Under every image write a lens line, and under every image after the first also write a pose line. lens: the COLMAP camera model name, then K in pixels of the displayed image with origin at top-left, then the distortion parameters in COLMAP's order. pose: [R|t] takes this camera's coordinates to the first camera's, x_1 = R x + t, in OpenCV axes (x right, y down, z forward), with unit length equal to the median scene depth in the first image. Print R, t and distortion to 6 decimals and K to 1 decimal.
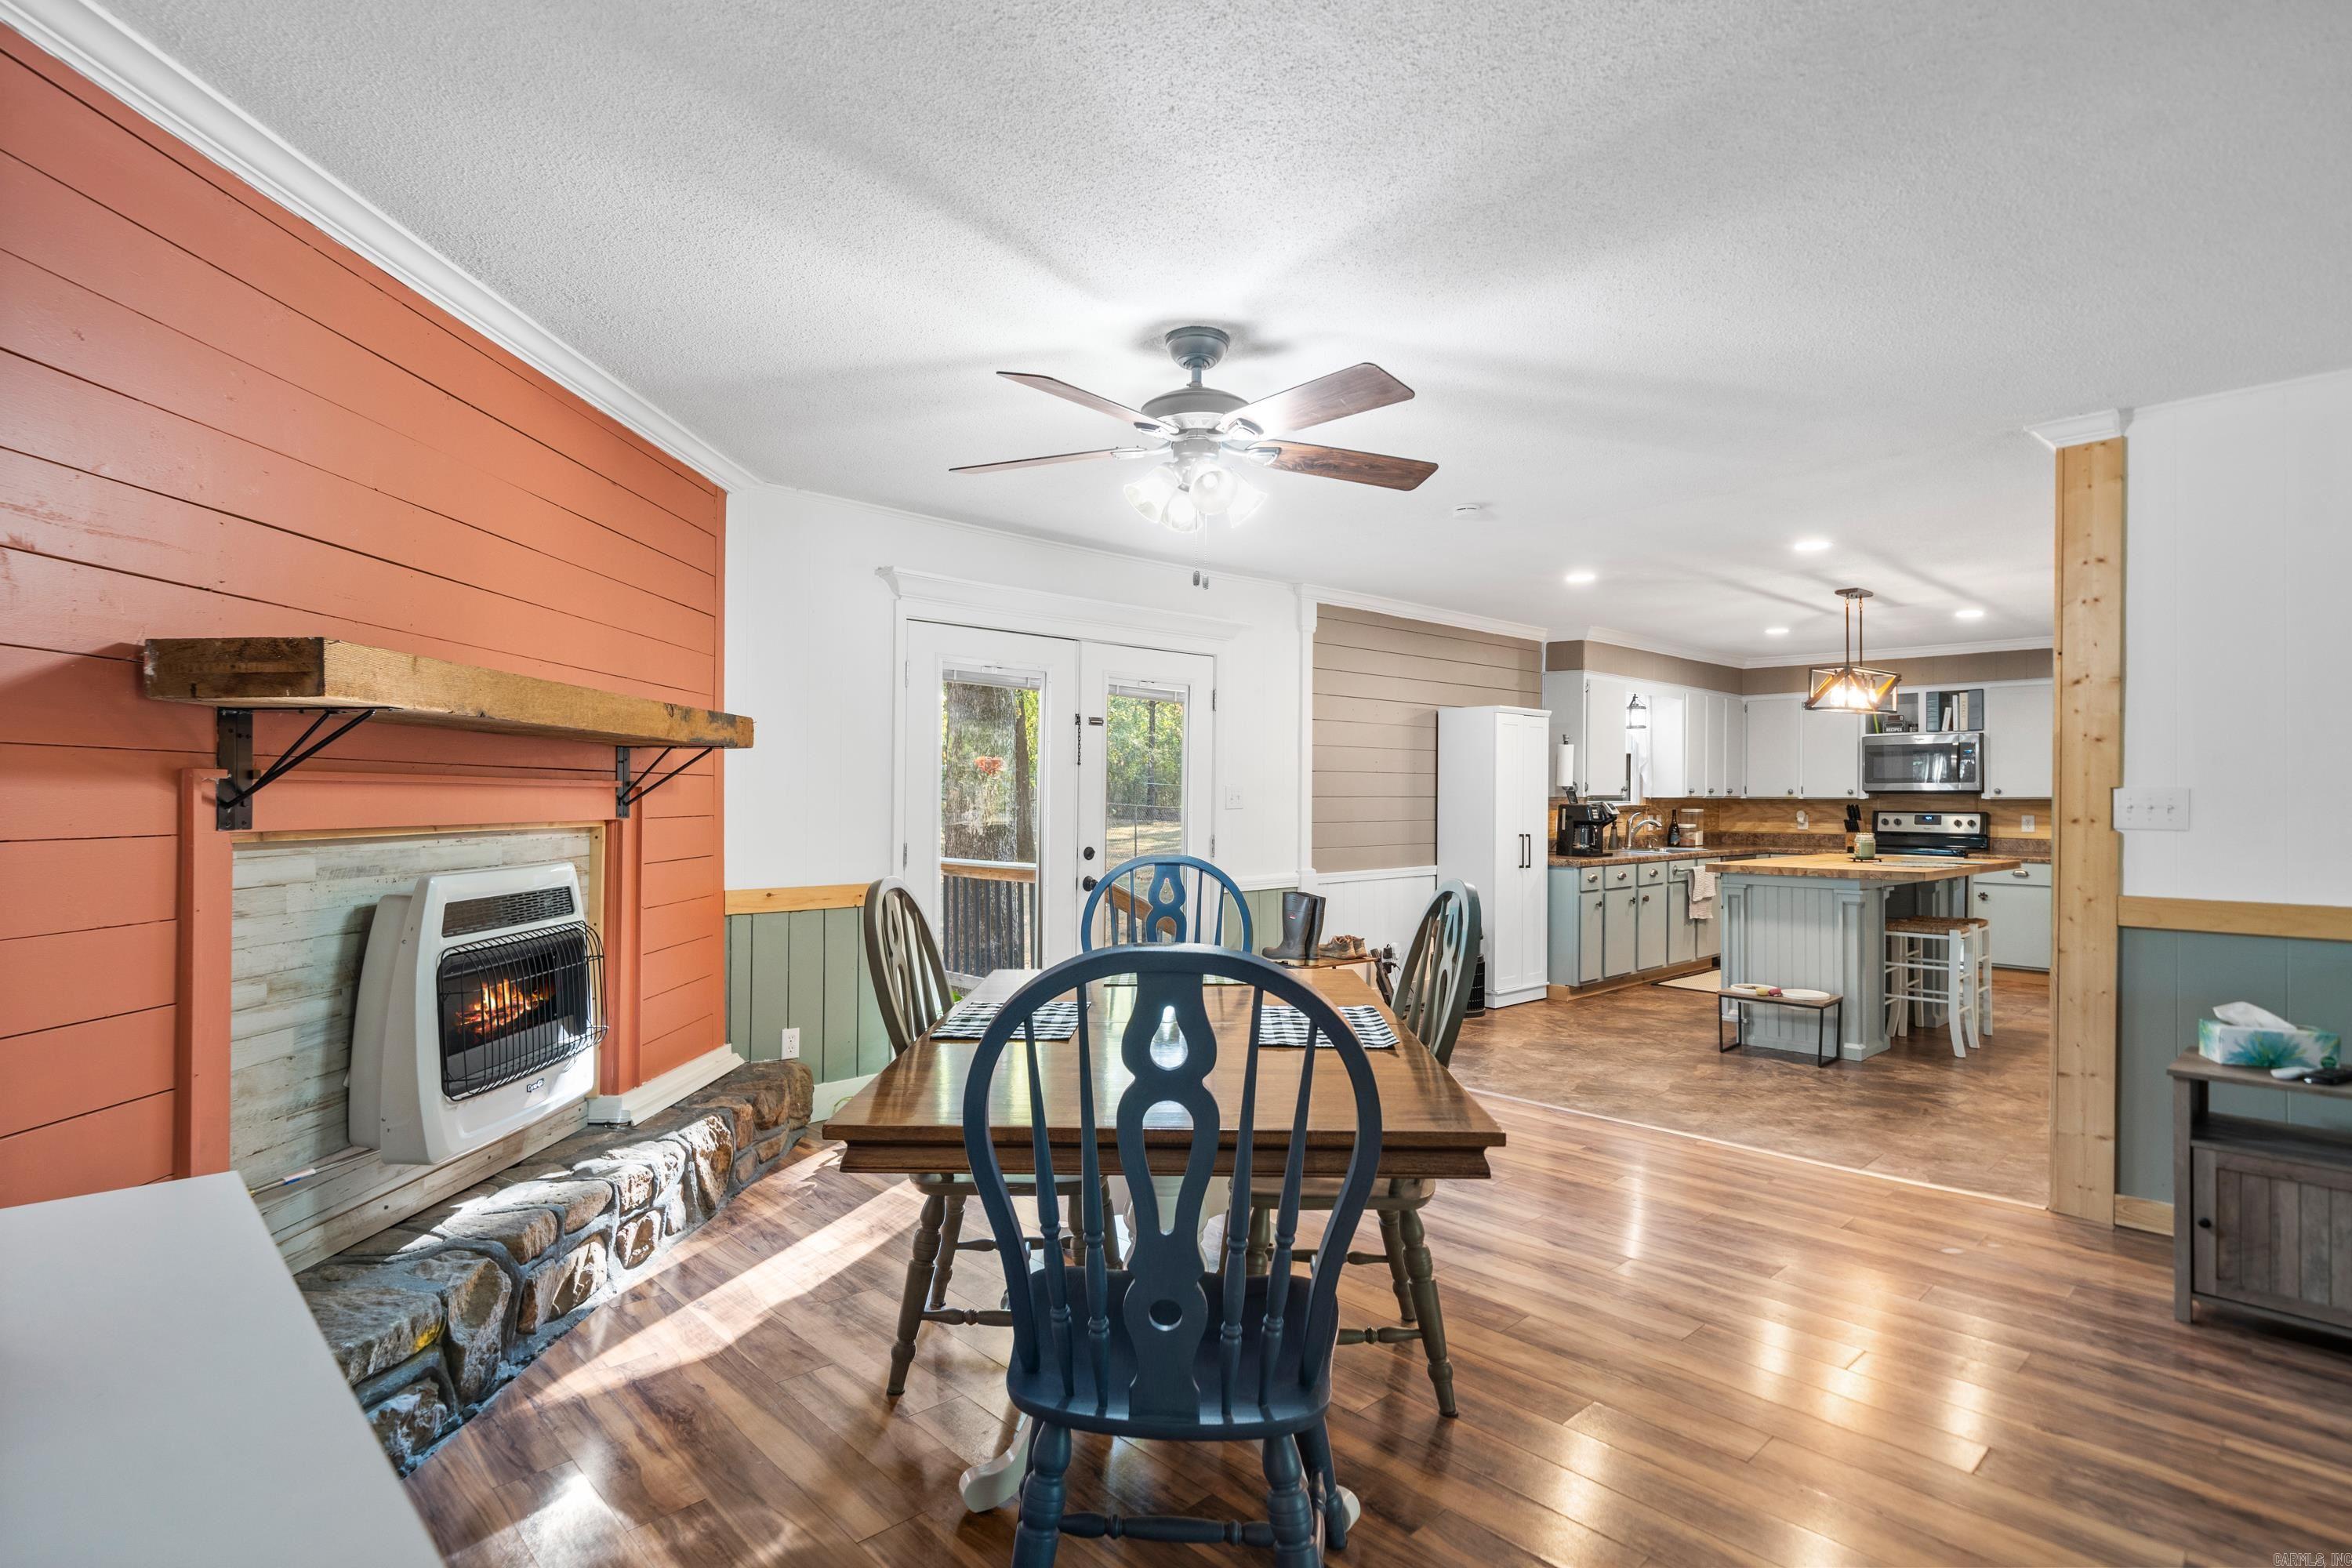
lens RADIAL K [[1172.5, 0, 1162.1], [0, 1172.5, 763.3], [0, 0, 1]] dist [0.000448, 0.000210]
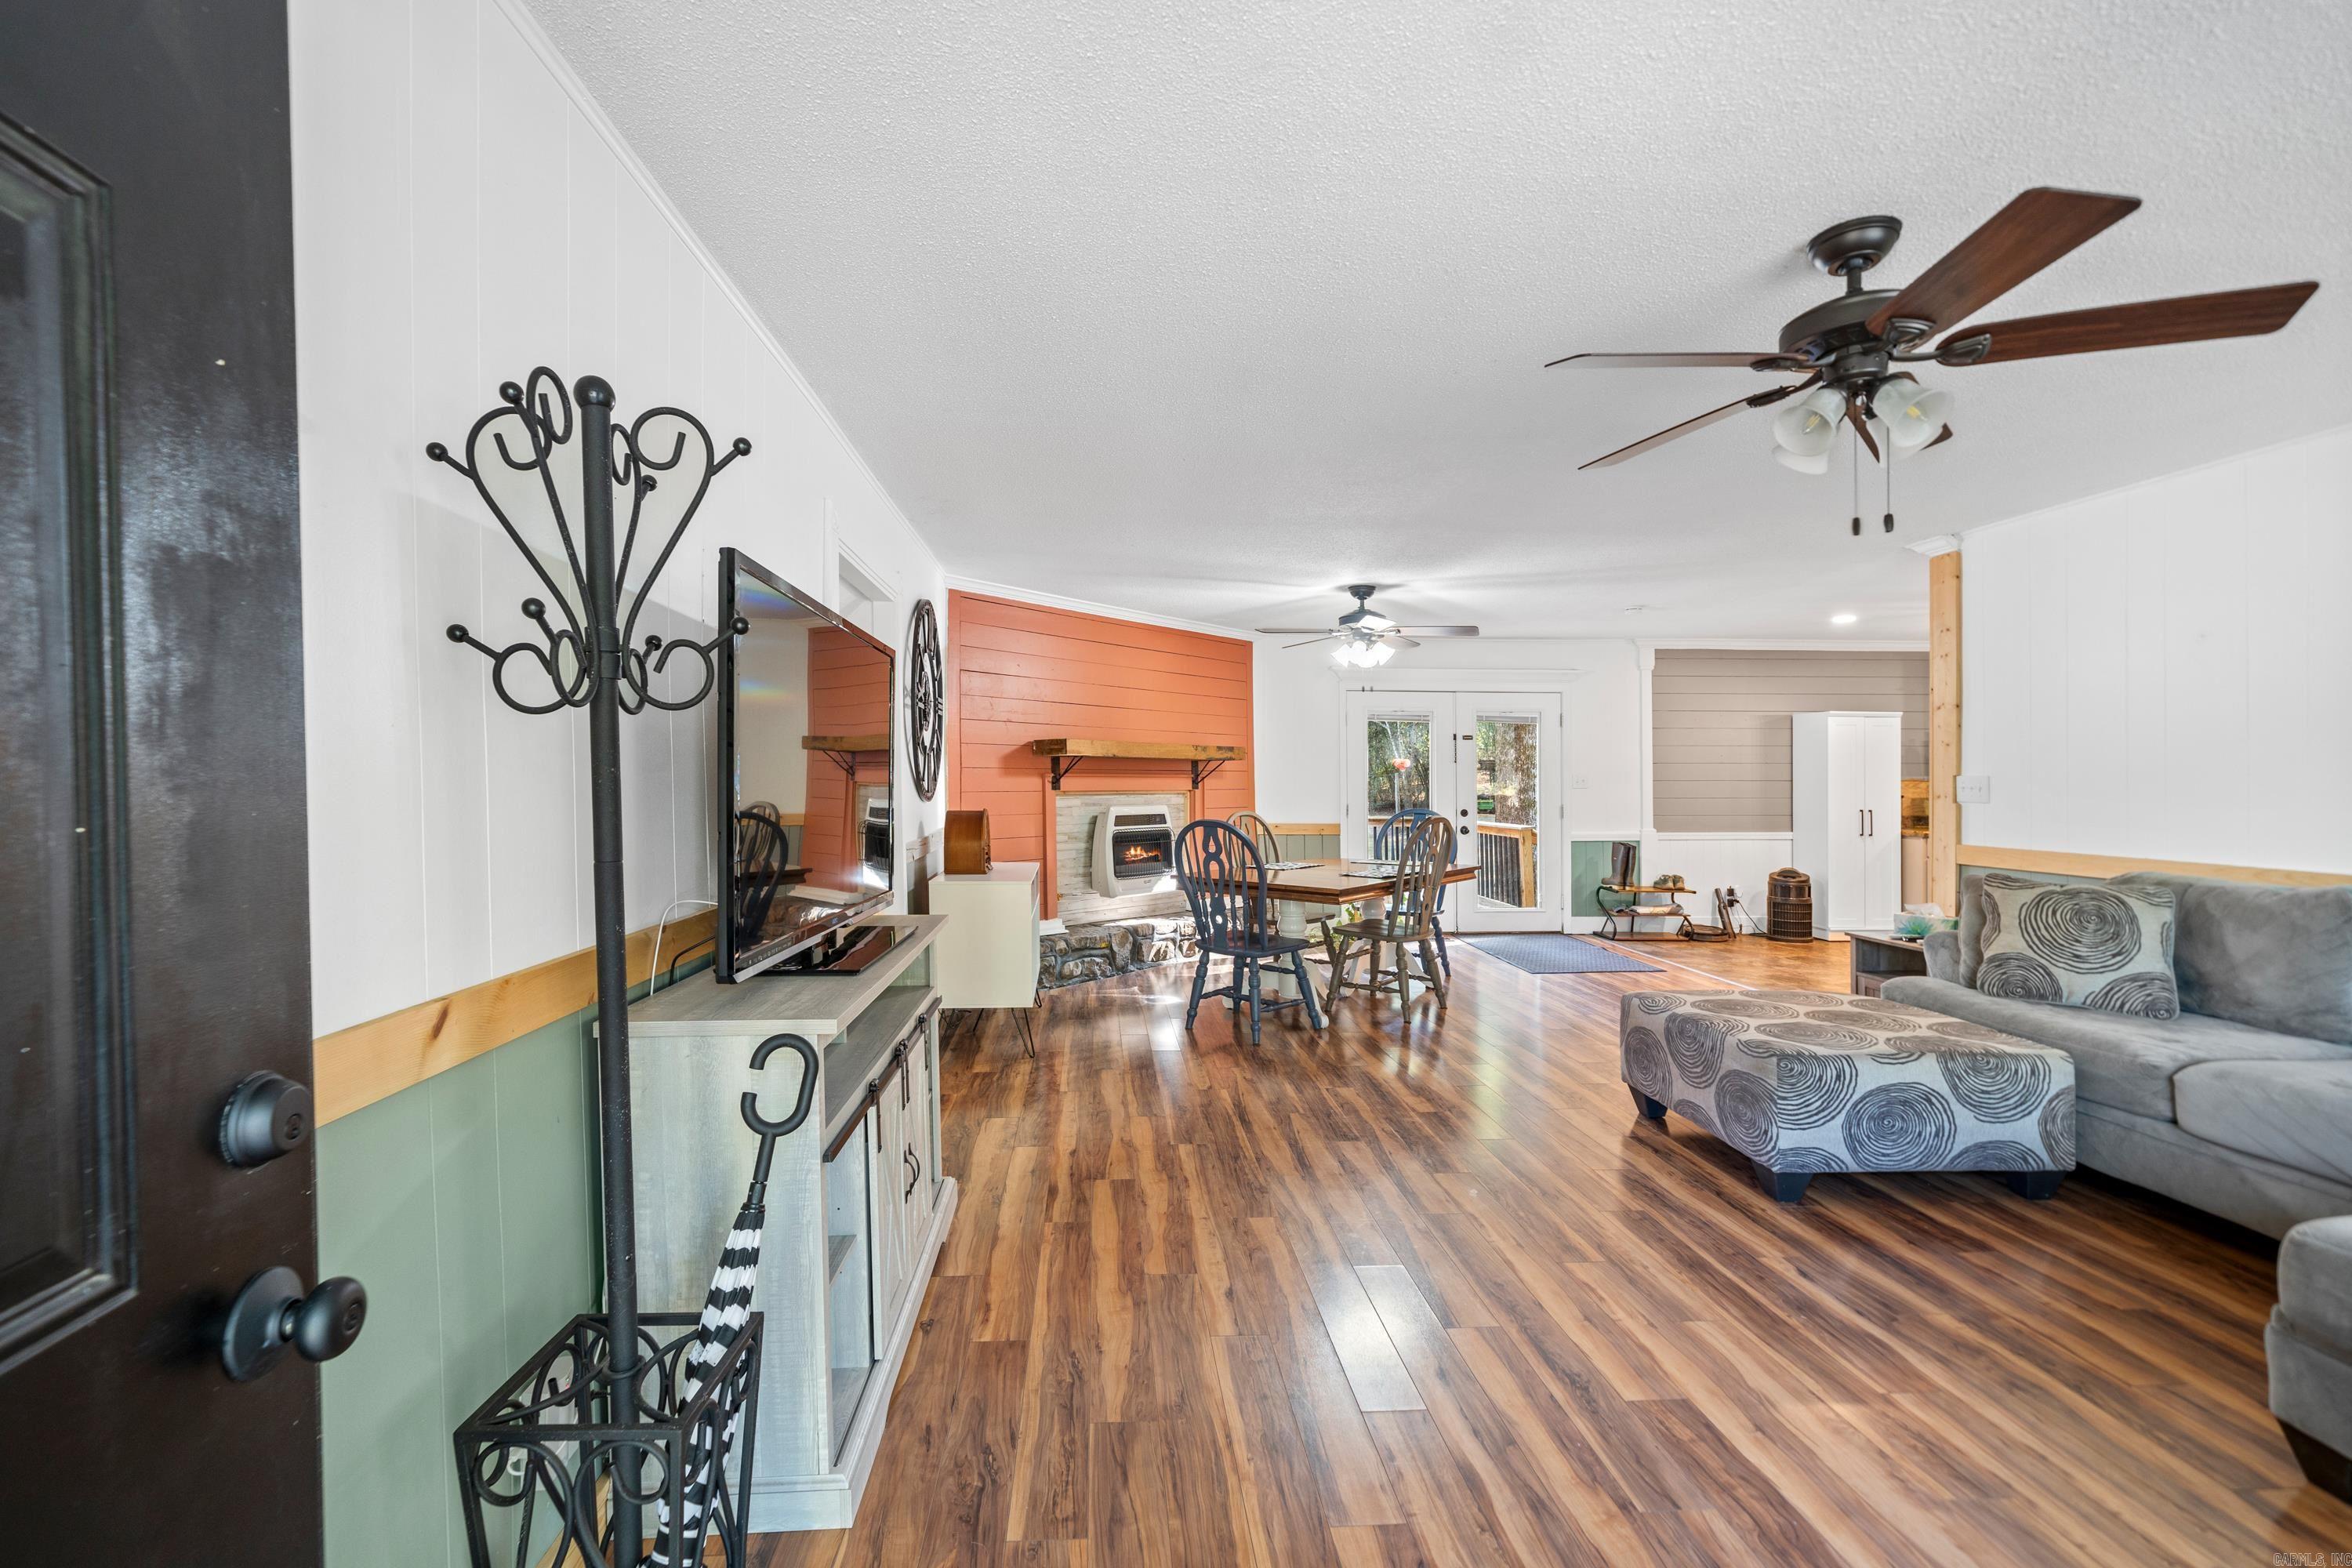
lens RADIAL K [[987.8, 0, 1142.8], [0, 987.8, 773.0], [0, 0, 1]] dist [0.000123, -0.000067]
pose [[0.764582, -0.004559, -0.644510, 0.440423], [0.018143, 0.999731, 0.014452, -0.011181], [0.644271, -0.022743, 0.764459, -0.368348]]
